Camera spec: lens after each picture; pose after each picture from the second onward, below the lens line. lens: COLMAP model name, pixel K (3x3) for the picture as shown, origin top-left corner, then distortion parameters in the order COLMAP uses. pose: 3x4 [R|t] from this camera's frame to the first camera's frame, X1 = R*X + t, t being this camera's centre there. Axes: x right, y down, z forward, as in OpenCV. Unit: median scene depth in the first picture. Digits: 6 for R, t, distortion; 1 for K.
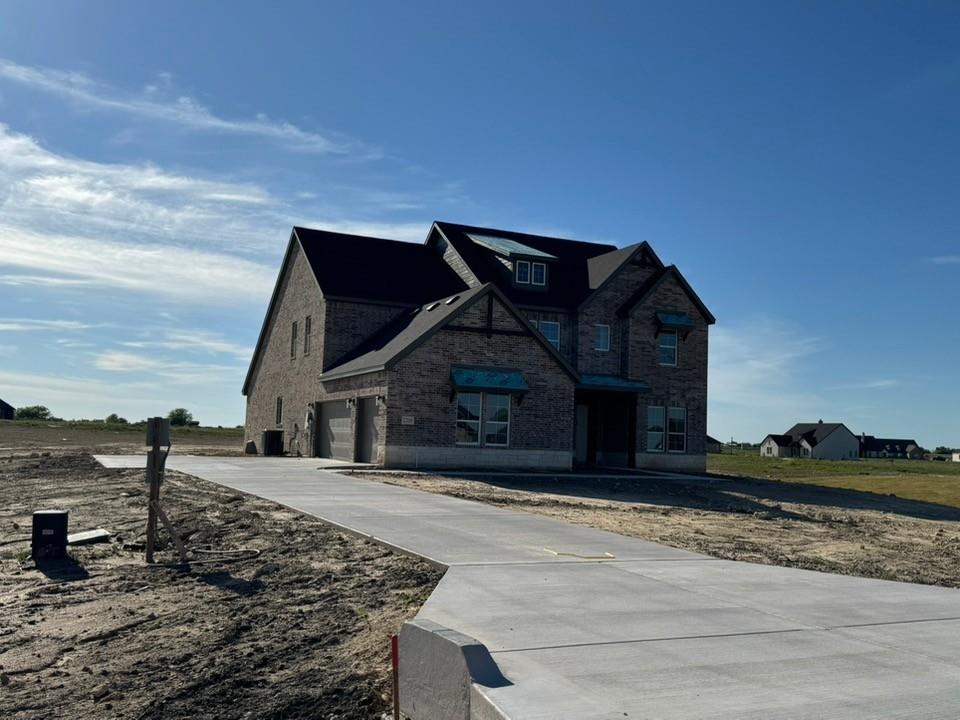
lens RADIAL K [[933.2, 0, 480.2], [0, 933.2, 356.0], [0, 0, 1]] dist [0.022129, 0.000000]
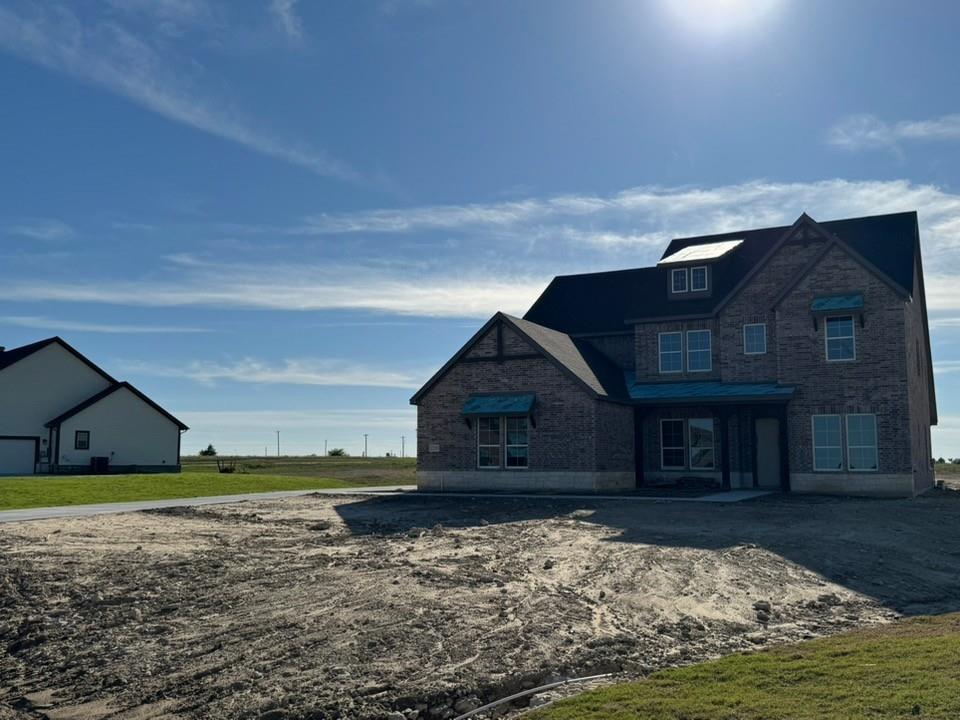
lens RADIAL K [[907.6, 0, 480.2], [0, 907.6, 363.3], [0, 0, 1]] dist [0.026845, 0.000000]
pose [[0.603999, -0.121638, -0.787648, 0.770192], [0.091316, 0.992338, -0.083224, 0.059406], [0.791736, -0.021657, 0.610479, 0.353806]]
